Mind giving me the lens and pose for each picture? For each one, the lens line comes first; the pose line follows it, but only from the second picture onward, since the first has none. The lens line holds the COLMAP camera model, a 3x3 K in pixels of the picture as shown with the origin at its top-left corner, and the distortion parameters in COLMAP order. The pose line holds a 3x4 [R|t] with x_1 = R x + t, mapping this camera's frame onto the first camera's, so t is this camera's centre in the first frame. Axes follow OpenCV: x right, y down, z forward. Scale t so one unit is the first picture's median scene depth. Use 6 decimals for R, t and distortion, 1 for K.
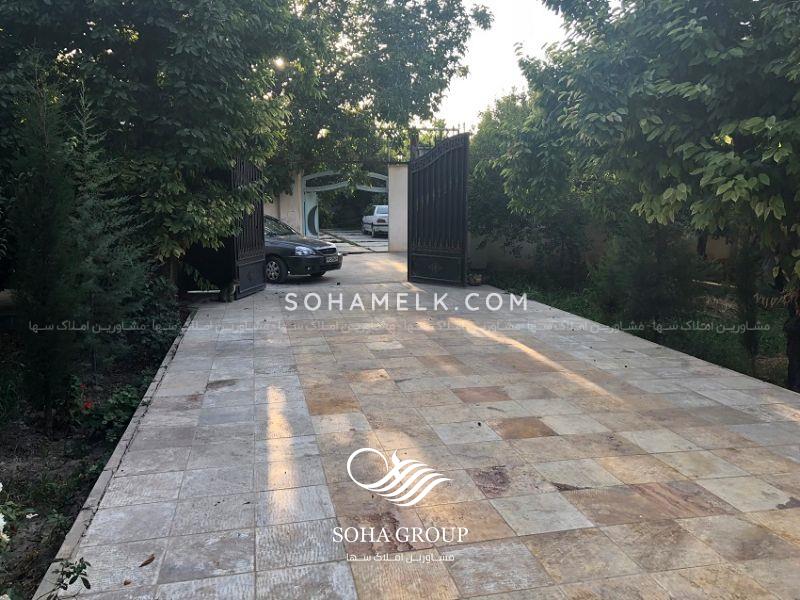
lens RADIAL K [[658.9, 0, 402.2], [0, 658.9, 292.9], [0, 0, 1]] dist [0.012223, 0.002797]
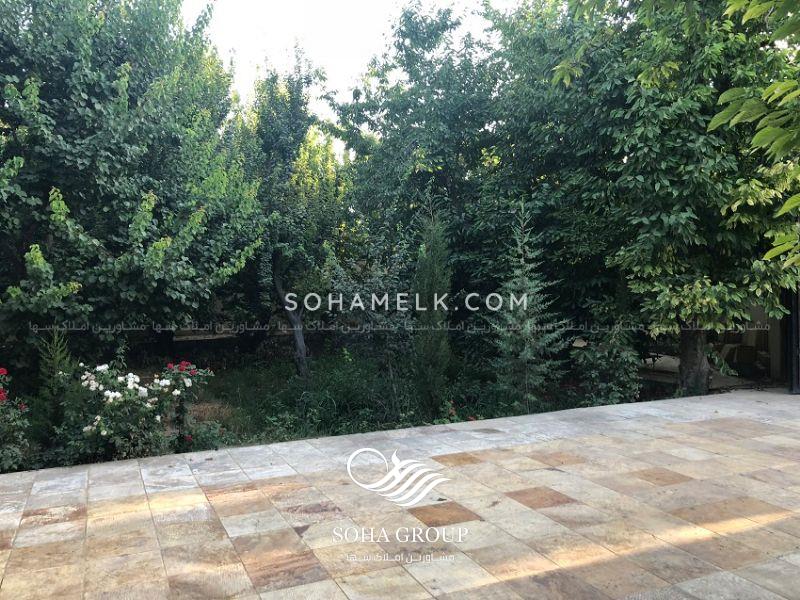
lens RADIAL K [[658.9, 0, 402.2], [0, 658.9, 292.9], [0, 0, 1]] dist [0.012223, 0.002797]
pose [[0.217314, 0.013103, -0.976014, 1.424101], [-0.126223, 0.991892, -0.014788, -0.130463], [0.967906, 0.126409, 0.217205, 0.856677]]
